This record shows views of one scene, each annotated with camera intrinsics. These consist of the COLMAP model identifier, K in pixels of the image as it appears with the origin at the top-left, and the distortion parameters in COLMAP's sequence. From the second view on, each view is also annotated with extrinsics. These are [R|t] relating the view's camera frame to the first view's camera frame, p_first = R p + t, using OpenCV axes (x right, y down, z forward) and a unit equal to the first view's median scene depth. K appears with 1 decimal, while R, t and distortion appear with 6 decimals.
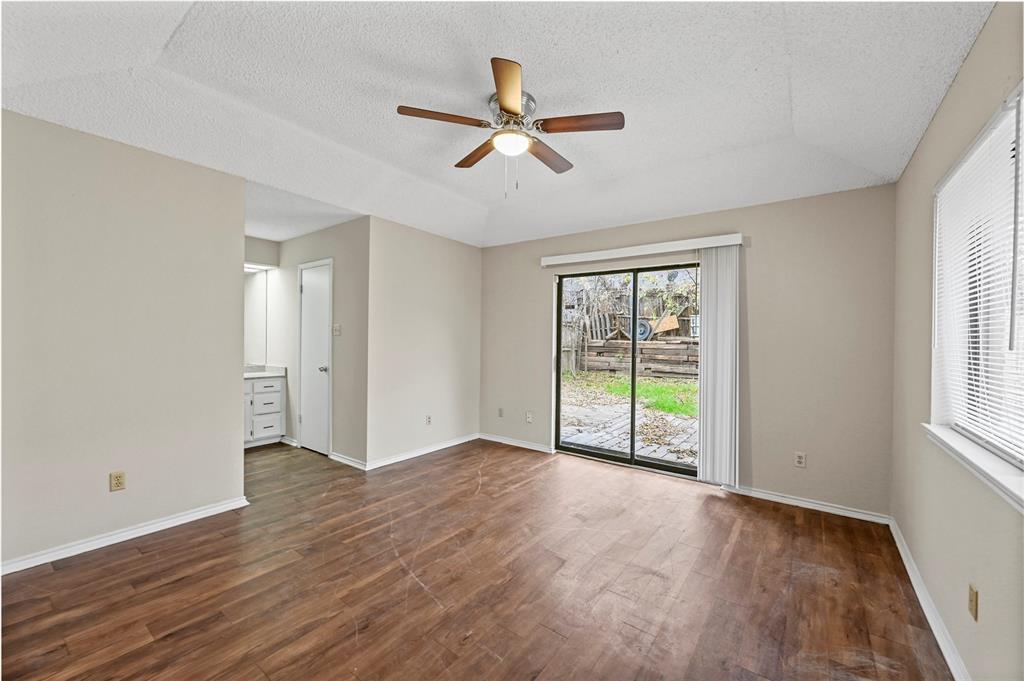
lens RADIAL K [[404.3, 0, 516.0], [0, 404.3, 340.2], [0, 0, 1]] dist [-0.000440, 0.000313]
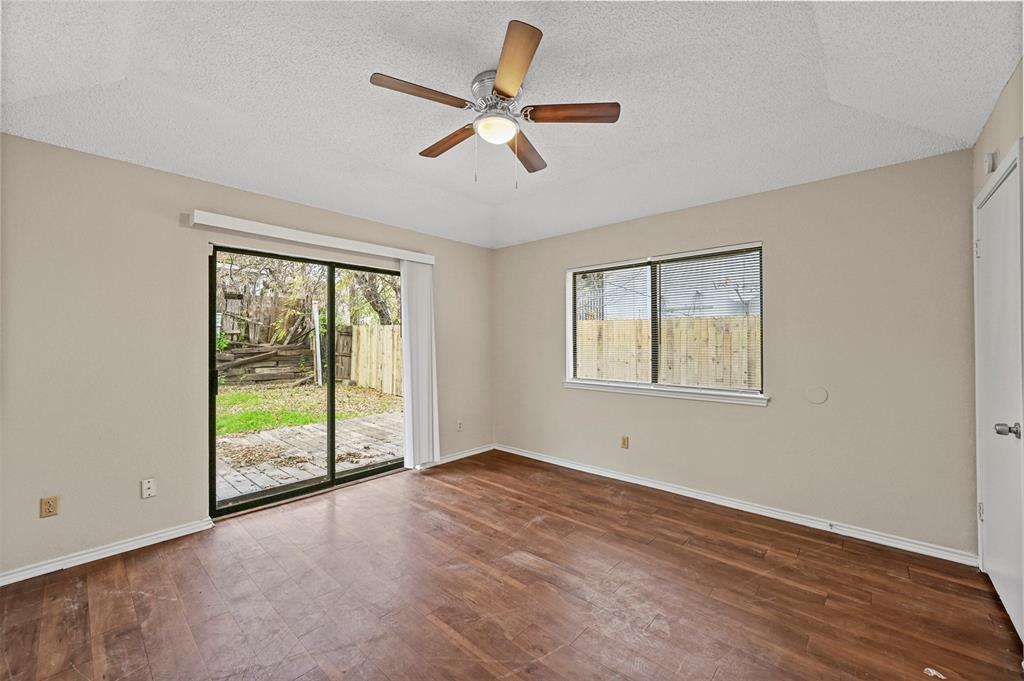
lens RADIAL K [[404.3, 0, 517.3], [0, 404.3, 338.7], [0, 0, 1]] dist [-0.000440, 0.000313]
pose [[0.096169, -0.008433, 0.995329, -0.546358], [0.006702, 0.999947, 0.007825, -0.015632], [-0.995342, 0.005918, 0.096220, 0.521167]]
